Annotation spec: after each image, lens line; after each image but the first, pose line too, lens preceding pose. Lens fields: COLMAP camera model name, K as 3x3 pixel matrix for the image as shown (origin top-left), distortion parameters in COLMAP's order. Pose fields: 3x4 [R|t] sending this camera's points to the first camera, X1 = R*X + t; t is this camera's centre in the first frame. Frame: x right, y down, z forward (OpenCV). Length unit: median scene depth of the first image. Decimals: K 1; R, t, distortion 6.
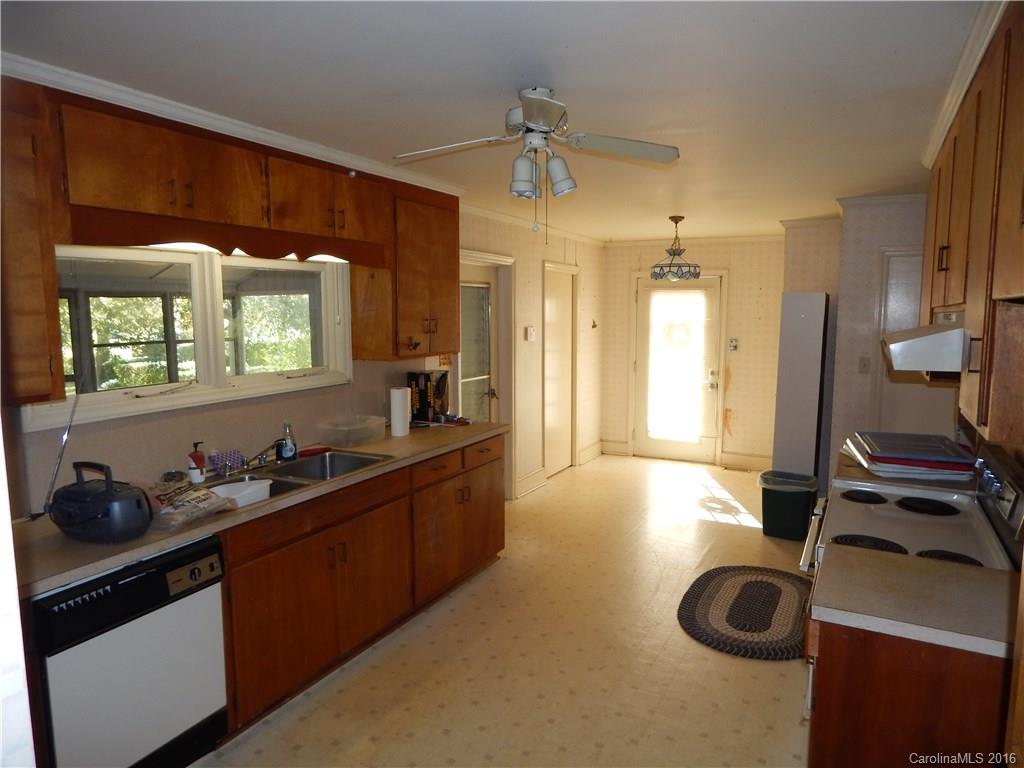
lens RADIAL K [[675.7, 0, 524.1], [0, 675.7, 386.6], [0, 0, 1]] dist [-0.008187, -0.000934]
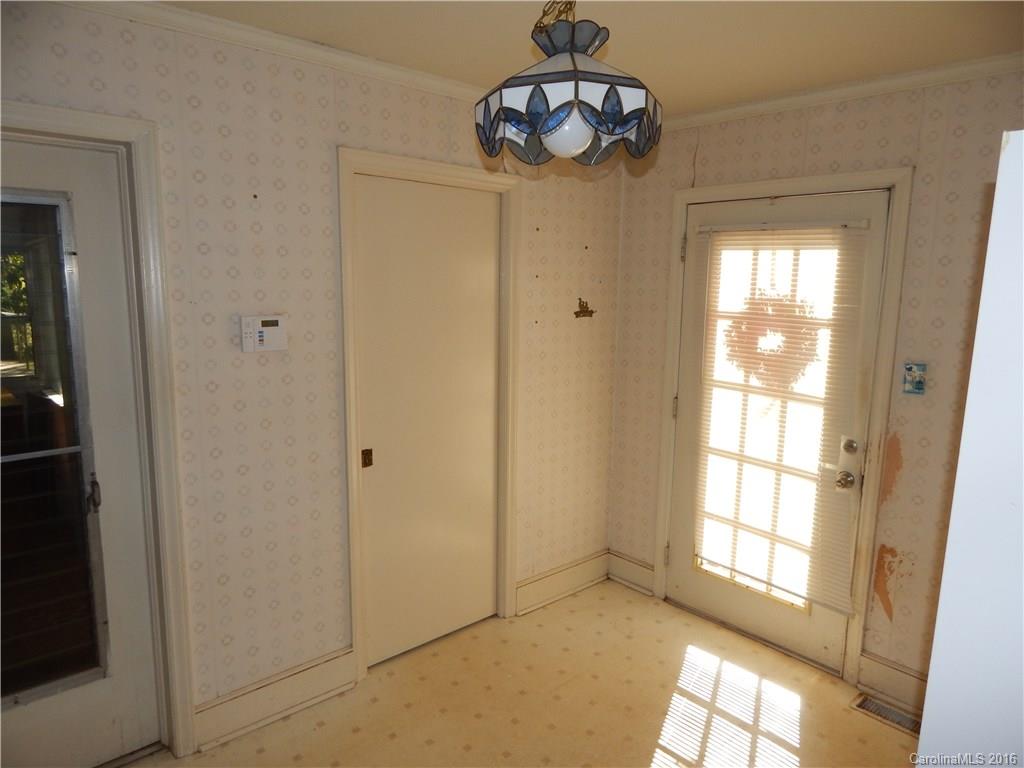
lens RADIAL K [[675.7, 0, 524.1], [0, 675.7, 386.6], [0, 0, 1]] dist [-0.008187, -0.000934]
pose [[0.934878, 0.071054, -0.347785, 0.235367], [-0.058117, 0.997179, 0.047504, -0.061093], [0.350180, -0.024198, 0.936370, 0.576422]]
